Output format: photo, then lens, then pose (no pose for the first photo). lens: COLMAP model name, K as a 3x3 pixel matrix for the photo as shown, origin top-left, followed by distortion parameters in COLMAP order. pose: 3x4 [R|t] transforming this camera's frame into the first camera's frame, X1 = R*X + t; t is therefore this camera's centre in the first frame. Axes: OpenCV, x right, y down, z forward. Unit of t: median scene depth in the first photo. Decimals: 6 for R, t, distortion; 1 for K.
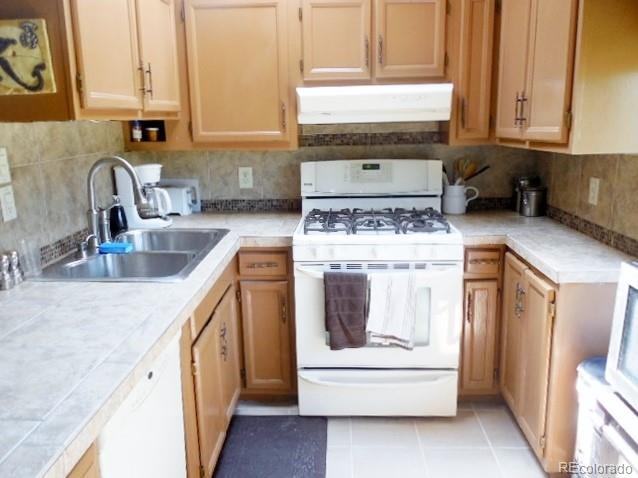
lens RADIAL K [[530.8, 0, 316.1], [0, 530.8, 238.9], [0, 0, 1]] dist [0.001382, -0.001313]
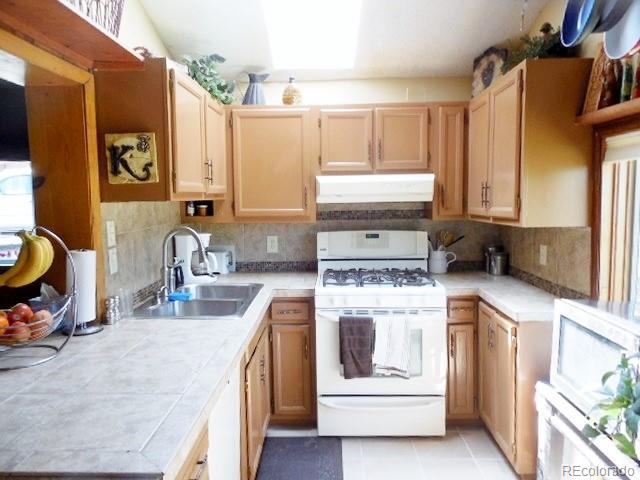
lens RADIAL K [[484.9, 0, 318.4], [0, 484.9, 240.8], [0, 0, 1]] dist [0.008632, 0.007866]
pose [[0.999786, 0.004058, 0.020263, -0.056688], [-0.001405, 0.991609, -0.129269, 0.030310], [-0.020618, 0.129213, 0.991402, -0.177866]]
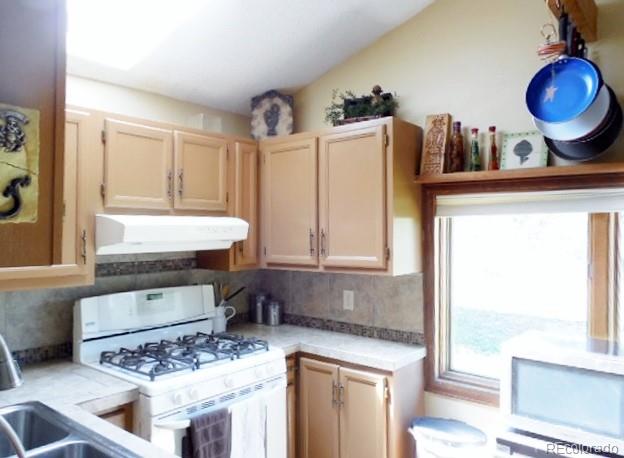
lens RADIAL K [[484.8, 0, 312.0], [0, 484.8, 229.0], [0, 0, 1]] dist [0.015818, 0.004604]
pose [[0.600614, 0.022583, 0.799220, -0.484774], [0.166197, 0.974241, -0.152425, -0.083250], [-0.782075, 0.224376, 0.581390, 0.272213]]
